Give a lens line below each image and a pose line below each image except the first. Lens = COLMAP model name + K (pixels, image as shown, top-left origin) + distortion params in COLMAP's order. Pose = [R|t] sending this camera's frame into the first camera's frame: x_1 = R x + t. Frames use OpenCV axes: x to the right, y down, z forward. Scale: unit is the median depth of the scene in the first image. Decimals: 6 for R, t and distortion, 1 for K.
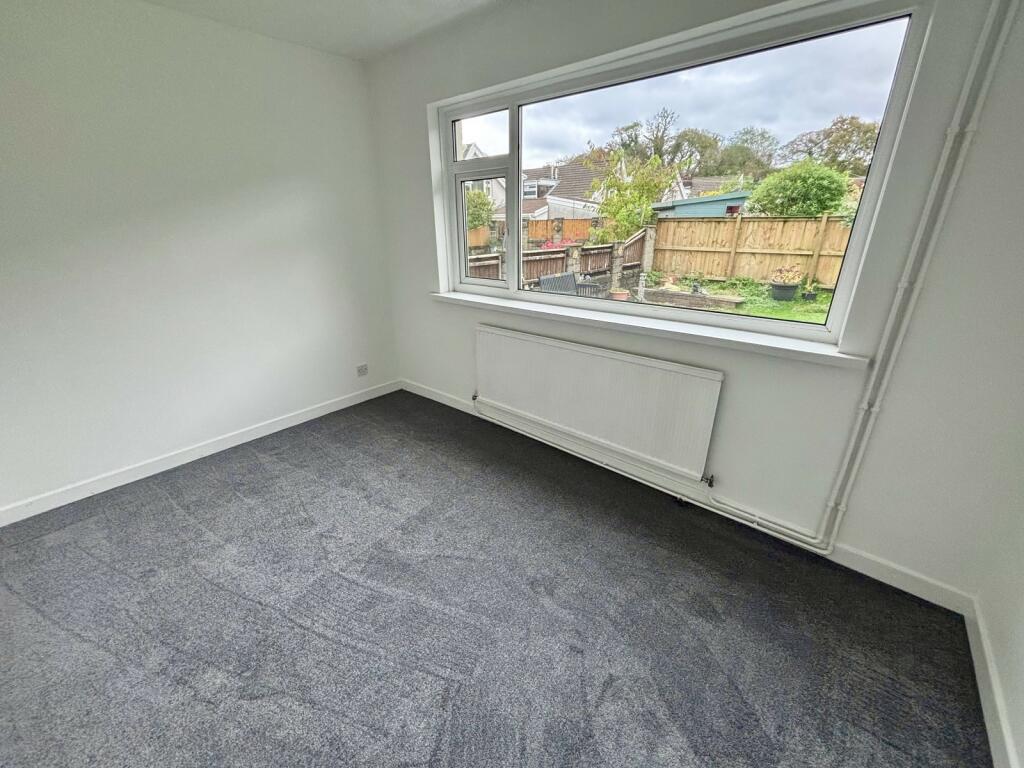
lens RADIAL K [[412.4, 0, 522.4], [0, 412.4, 384.2], [0, 0, 1]] dist [0.000093, -0.000087]
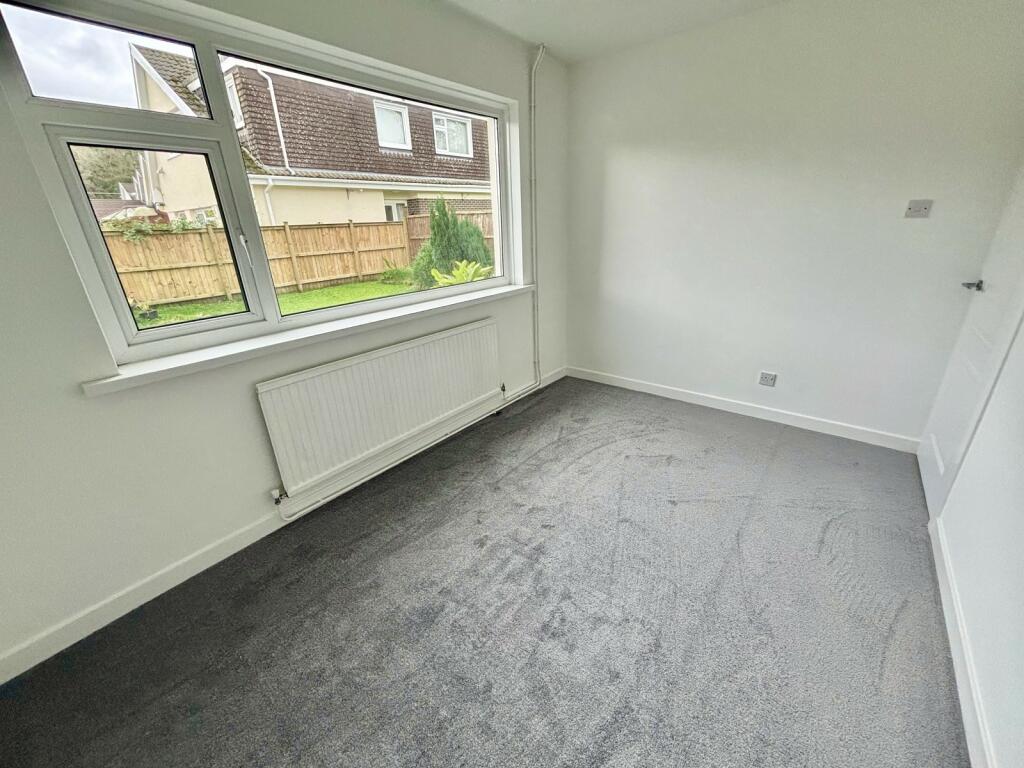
lens RADIAL K [[412.4, 0, 522.4], [0, 412.4, 384.2], [0, 0, 1]] dist [0.000093, -0.000087]
pose [[-0.042157, -0.364350, 0.930307, -1.052822], [0.387821, 0.852156, 0.351317, -0.312769], [-0.920770, 0.375604, 0.105378, 0.832977]]
